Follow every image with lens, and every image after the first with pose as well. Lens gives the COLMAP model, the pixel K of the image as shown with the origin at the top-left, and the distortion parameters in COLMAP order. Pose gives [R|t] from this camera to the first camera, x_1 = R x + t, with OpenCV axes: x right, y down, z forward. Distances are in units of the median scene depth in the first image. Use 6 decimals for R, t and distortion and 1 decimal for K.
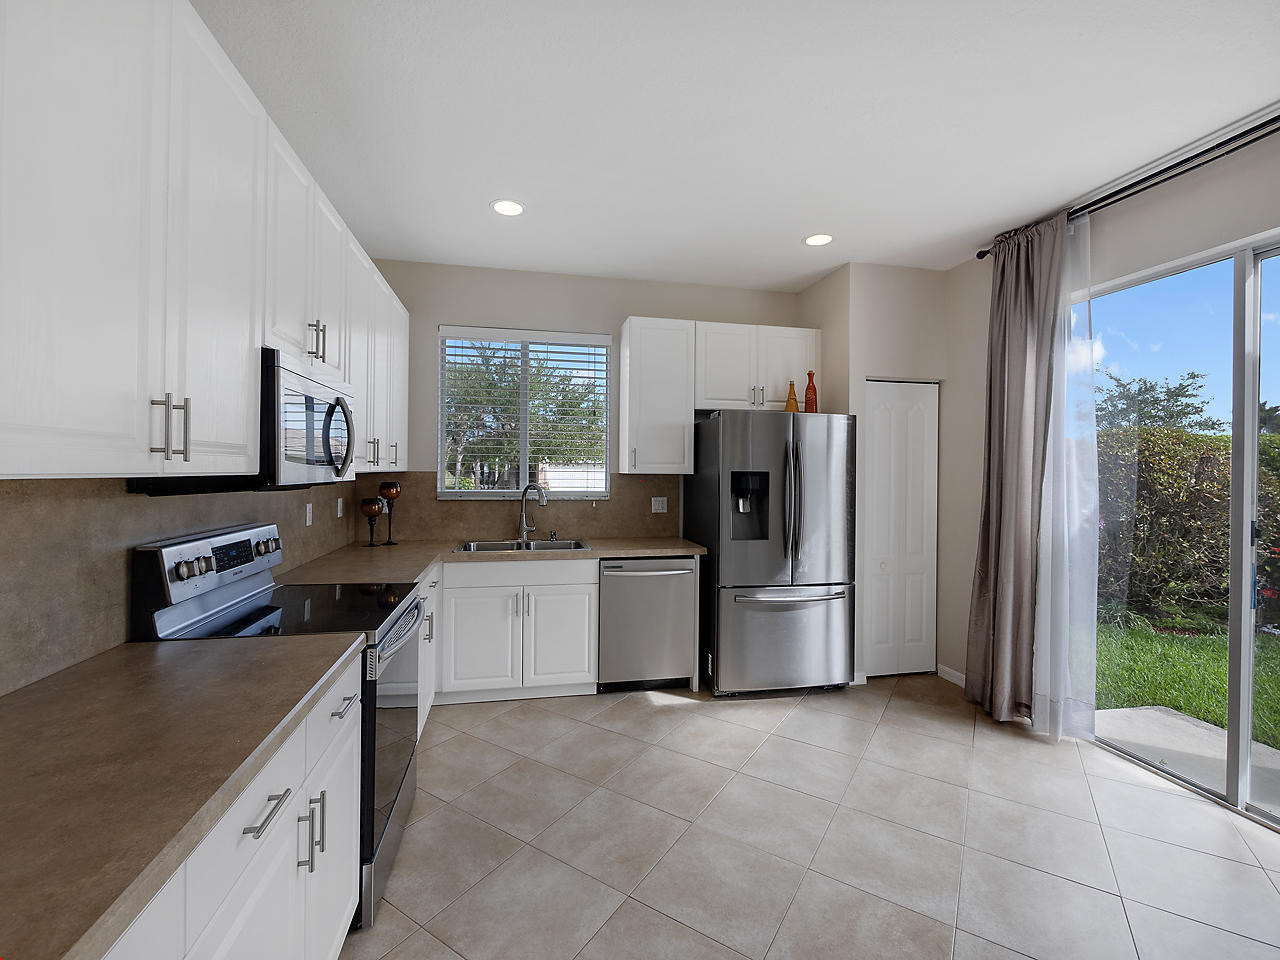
lens RADIAL K [[541.8, 0, 628.7], [0, 541.8, 479.3], [0, 0, 1]] dist [-0.008128, 0.001504]
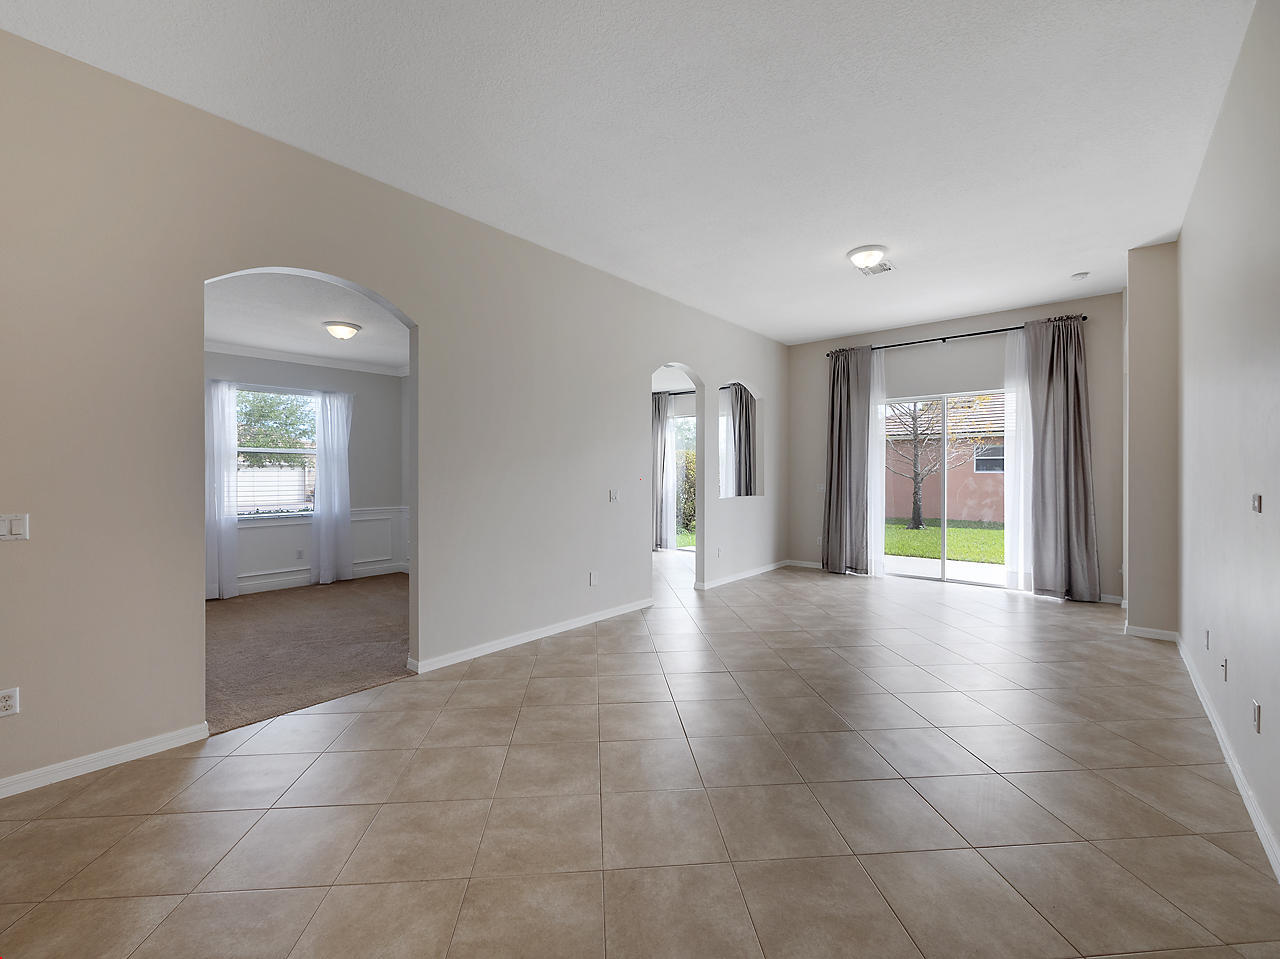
lens RADIAL K [[541.8, 0, 632.8], [0, 541.8, 476.9], [0, 0, 1]] dist [-0.008128, 0.001504]
pose [[0.787310, -0.011174, 0.616456, -1.226057], [0.015431, 0.999880, -0.001584, 0.025060], [-0.616364, 0.010760, 0.787388, -1.287549]]
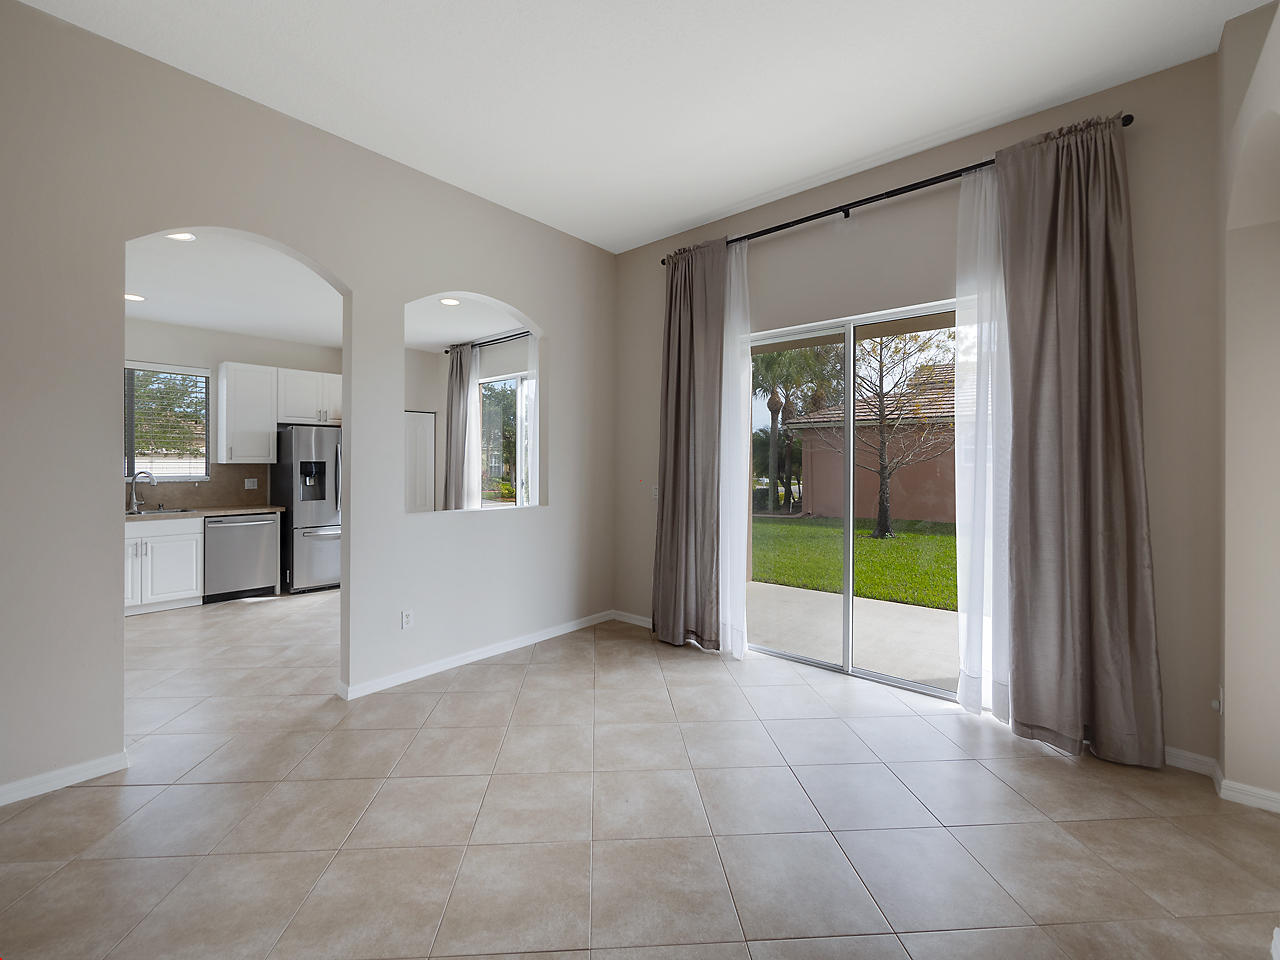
lens RADIAL K [[541.8, 0, 630.5], [0, 541.8, 467.8], [0, 0, 1]] dist [-0.008128, 0.001504]
pose [[0.792798, -0.008806, 0.609420, -0.025870], [0.012775, 0.999916, -0.002171, 0.022665], [-0.609350, 0.009506, 0.792844, -0.991303]]
